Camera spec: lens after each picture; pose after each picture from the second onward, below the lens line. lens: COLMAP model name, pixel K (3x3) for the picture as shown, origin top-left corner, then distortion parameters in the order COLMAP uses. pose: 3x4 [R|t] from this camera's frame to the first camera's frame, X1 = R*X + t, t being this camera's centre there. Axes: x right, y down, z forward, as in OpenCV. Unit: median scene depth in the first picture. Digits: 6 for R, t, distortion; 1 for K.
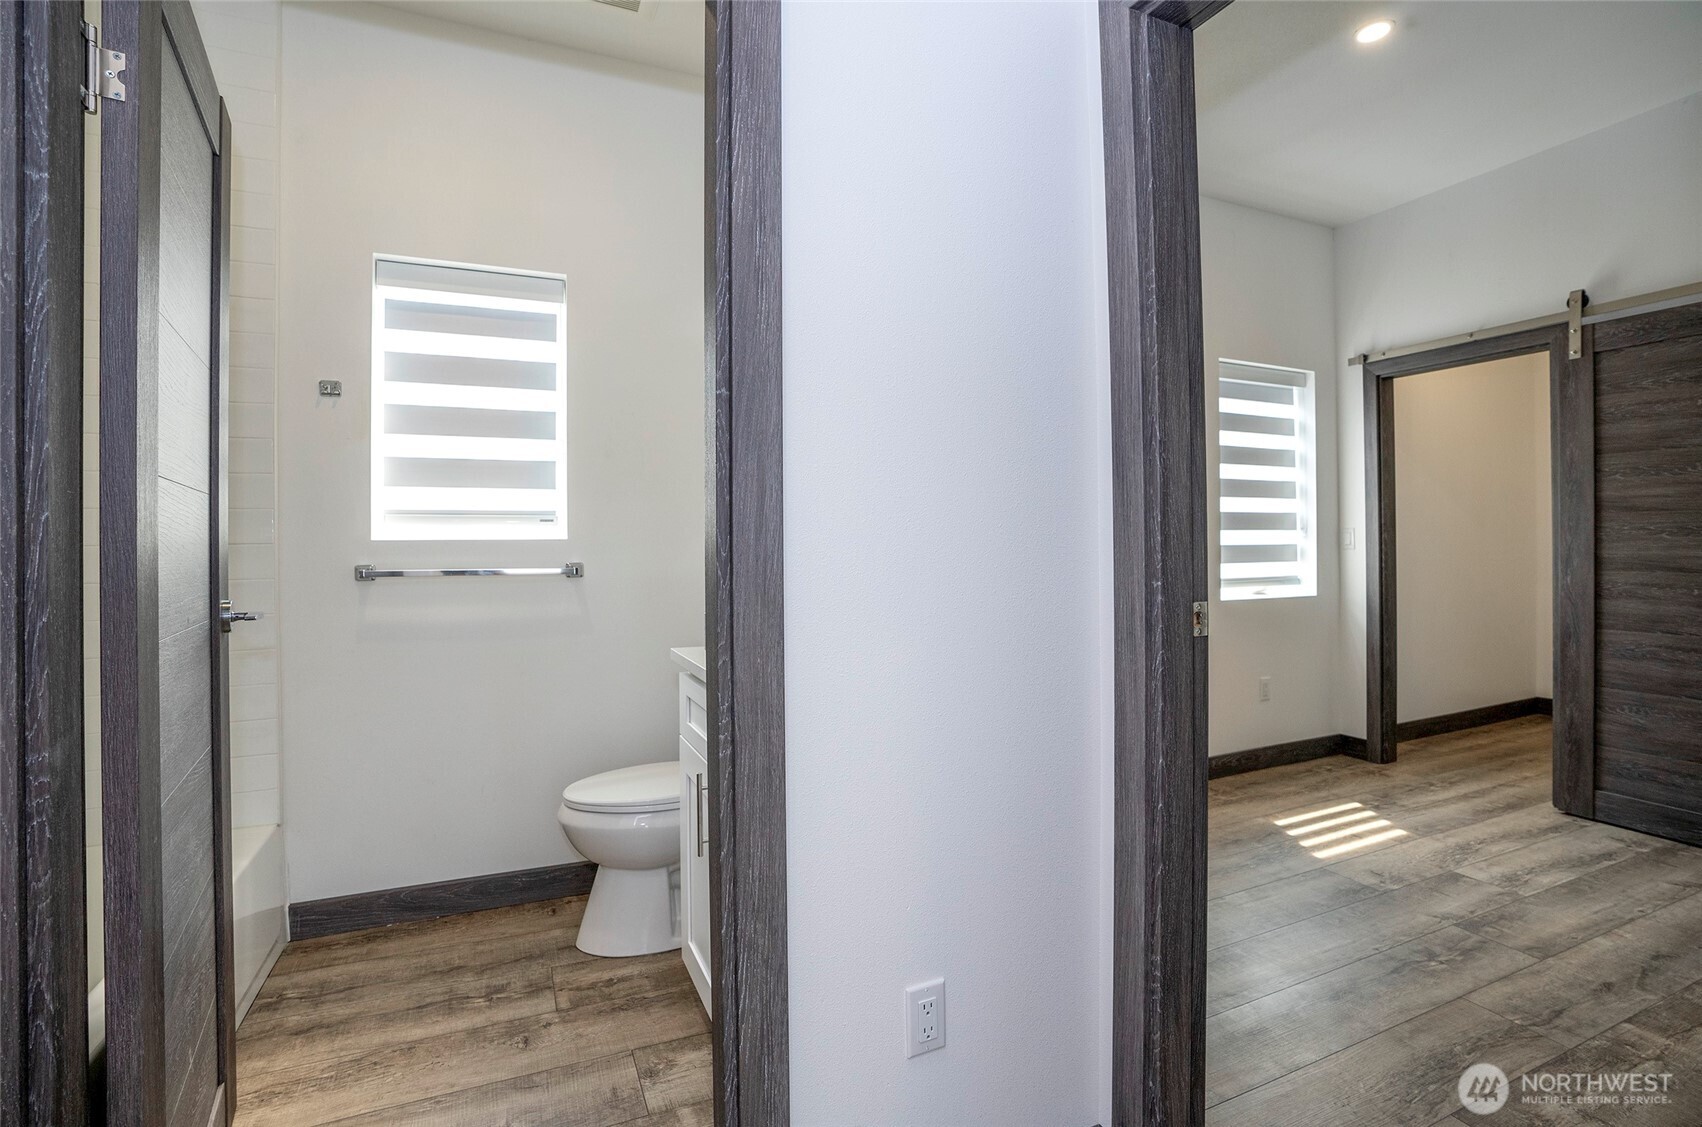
lens RADIAL K [[821.1, 0, 839.3], [0, 821.1, 543.0], [0, 0, 1]] dist [-0.046778, 0.016953]
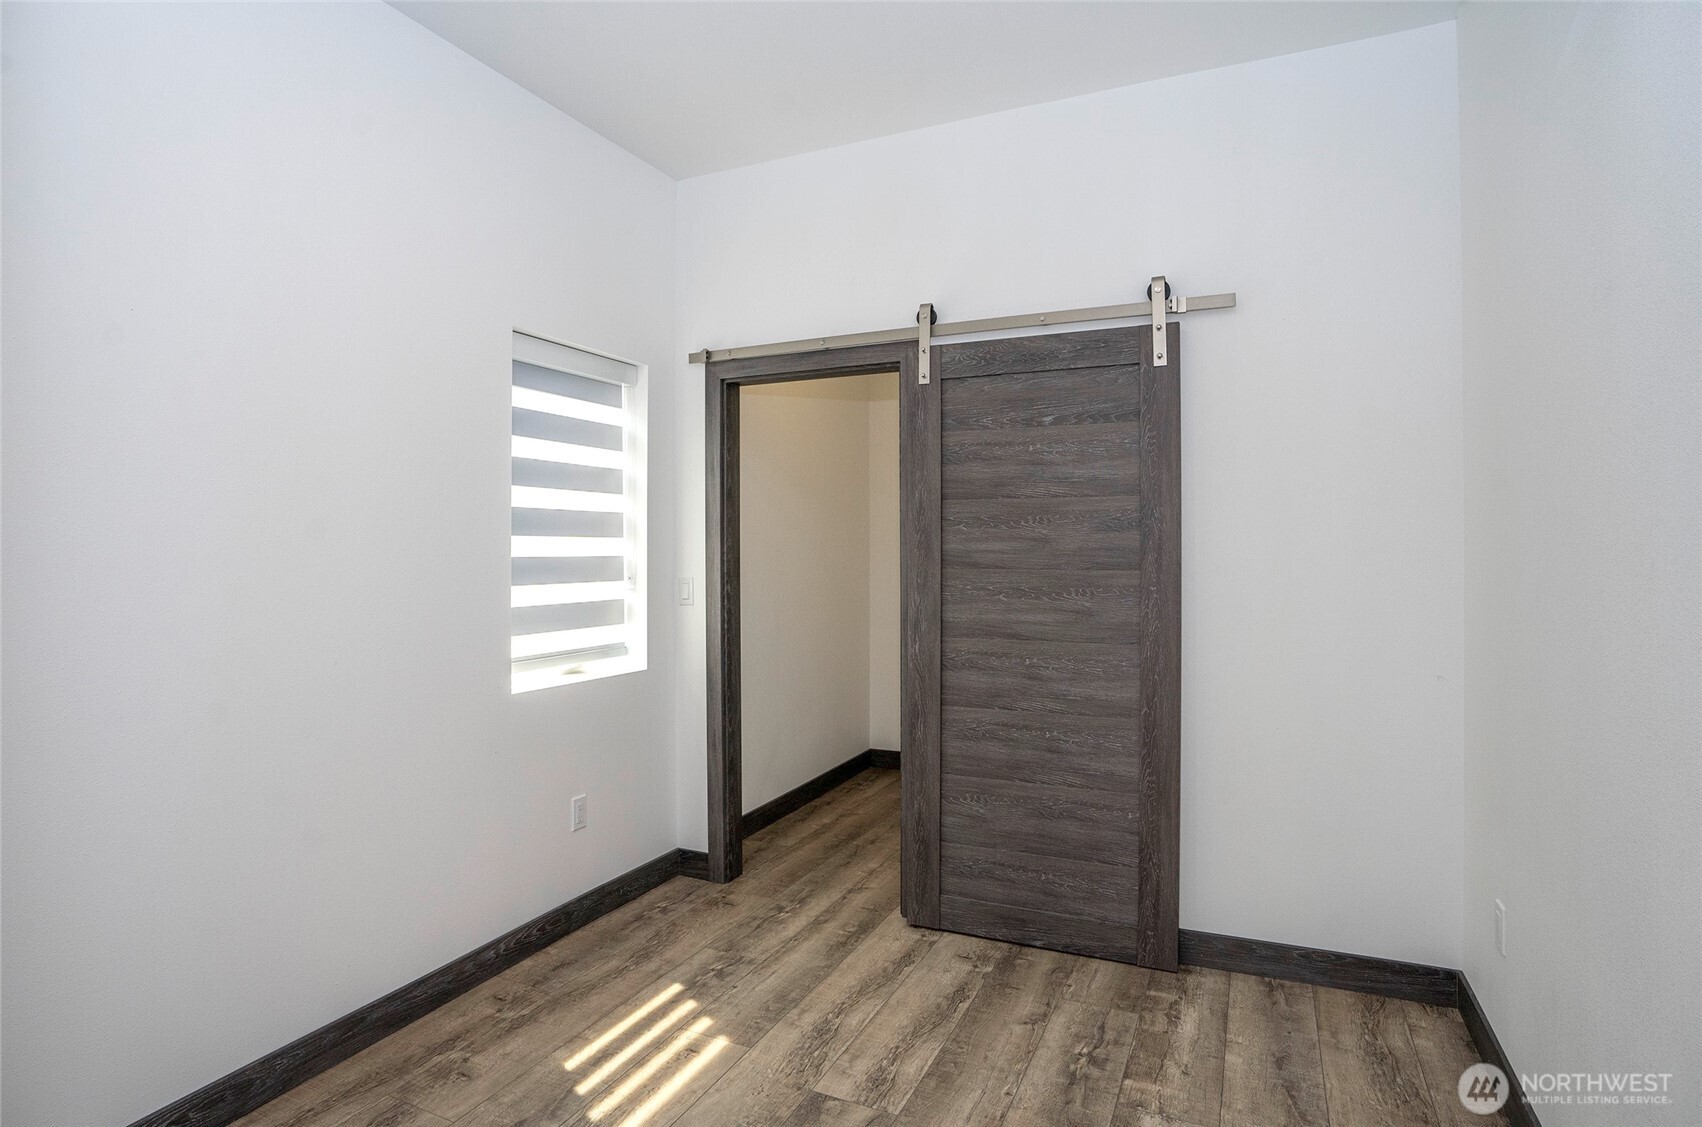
lens RADIAL K [[917.1, 0, 855.0], [0, 917.1, 560.7], [0, 0, 1]] dist [-0.031075, 0.001115]
pose [[0.746256, 0.001263, 0.665658, 0.223222], [-0.002762, 0.999995, 0.001200, -0.045671], [-0.665653, -0.002734, 0.746256, 0.322876]]
